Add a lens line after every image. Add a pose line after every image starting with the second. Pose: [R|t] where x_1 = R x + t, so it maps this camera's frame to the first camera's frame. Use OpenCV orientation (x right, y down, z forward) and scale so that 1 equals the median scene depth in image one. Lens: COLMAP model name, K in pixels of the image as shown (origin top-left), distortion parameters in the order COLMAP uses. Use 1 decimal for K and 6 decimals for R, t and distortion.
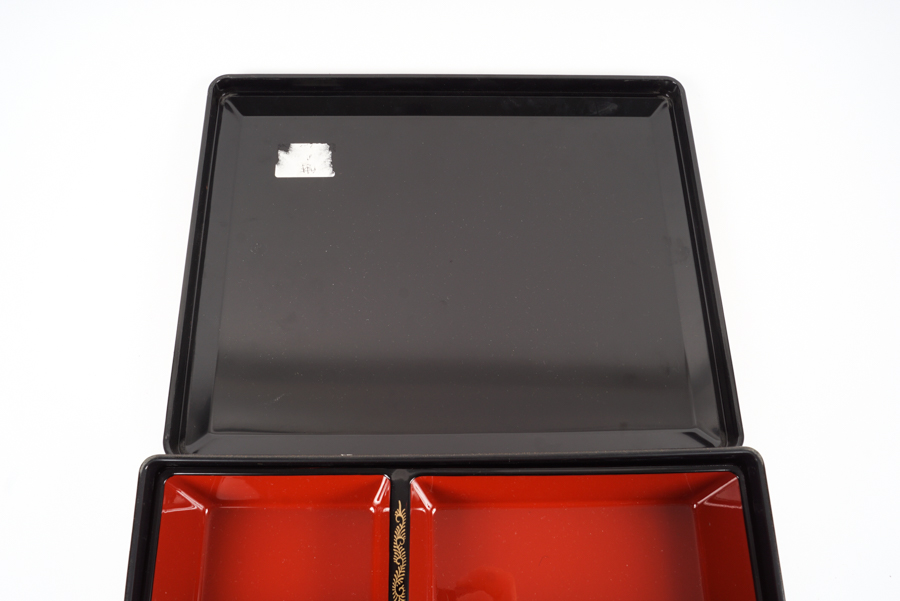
lens RADIAL K [[723.7, 0, 466.0], [0, 723.7, 300.3], [0, 0, 1]] dist [0.004192, 0.000330]
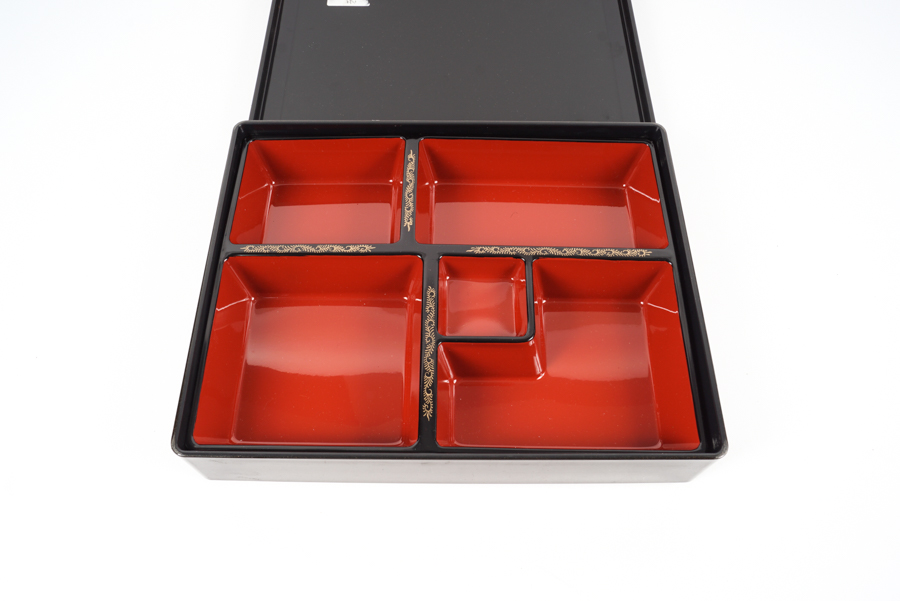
lens RADIAL K [[677.5, 0, 450.0], [0, 677.5, 300.5], [0, 0, 1]] dist [-0.001236, -0.000712]
pose [[0.999370, 0.026760, -0.023313, 0.018451], [-0.029429, 0.991989, -0.122851, 0.562018], [0.019839, 0.123459, 0.992151, -0.223686]]
